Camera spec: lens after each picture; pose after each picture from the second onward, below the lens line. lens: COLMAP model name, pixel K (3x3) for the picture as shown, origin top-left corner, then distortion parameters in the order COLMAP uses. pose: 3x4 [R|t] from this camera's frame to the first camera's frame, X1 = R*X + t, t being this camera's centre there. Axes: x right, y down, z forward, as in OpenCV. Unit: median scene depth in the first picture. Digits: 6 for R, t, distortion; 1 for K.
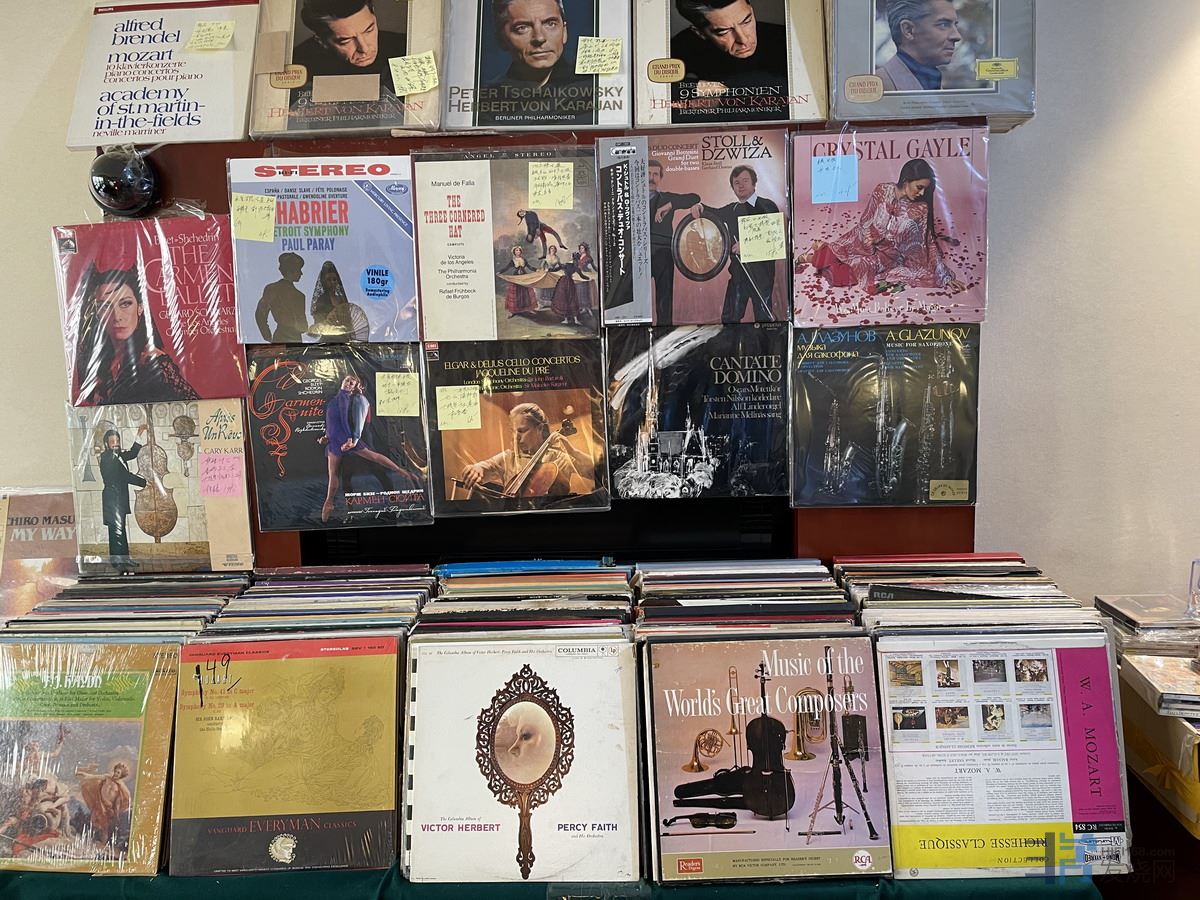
lens RADIAL K [[916.9, 0, 597.4], [0, 916.9, 453.0], [0, 0, 1]] dist [0.058317, -0.081061]
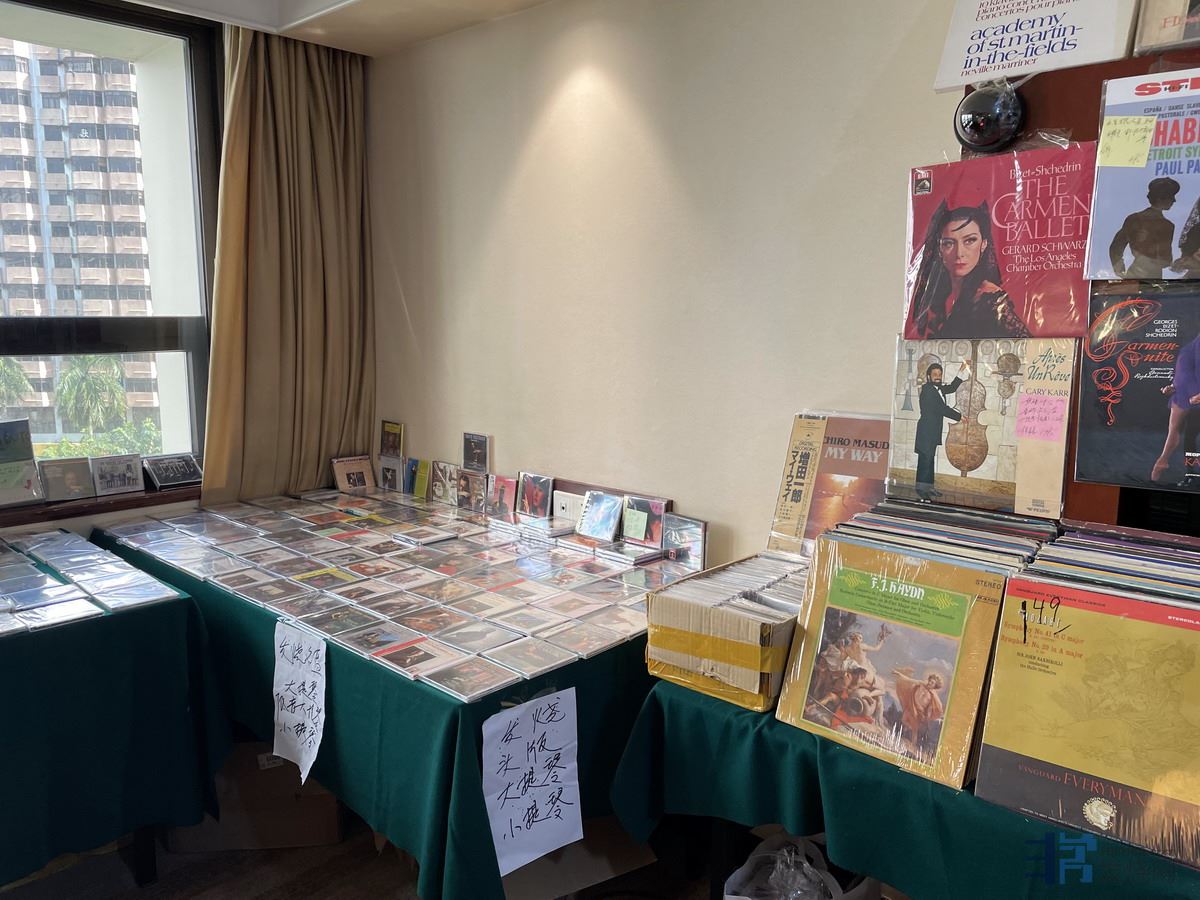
lens RADIAL K [[916.9, 0, 600.2], [0, 916.9, 451.8], [0, 0, 1]] dist [0.058317, -0.081061]
pose [[0.744915, 0.129546, -0.654461, -0.145566], [-0.102693, 0.991540, 0.079383, 0.039812], [0.659208, 0.008075, 0.751917, -0.044656]]
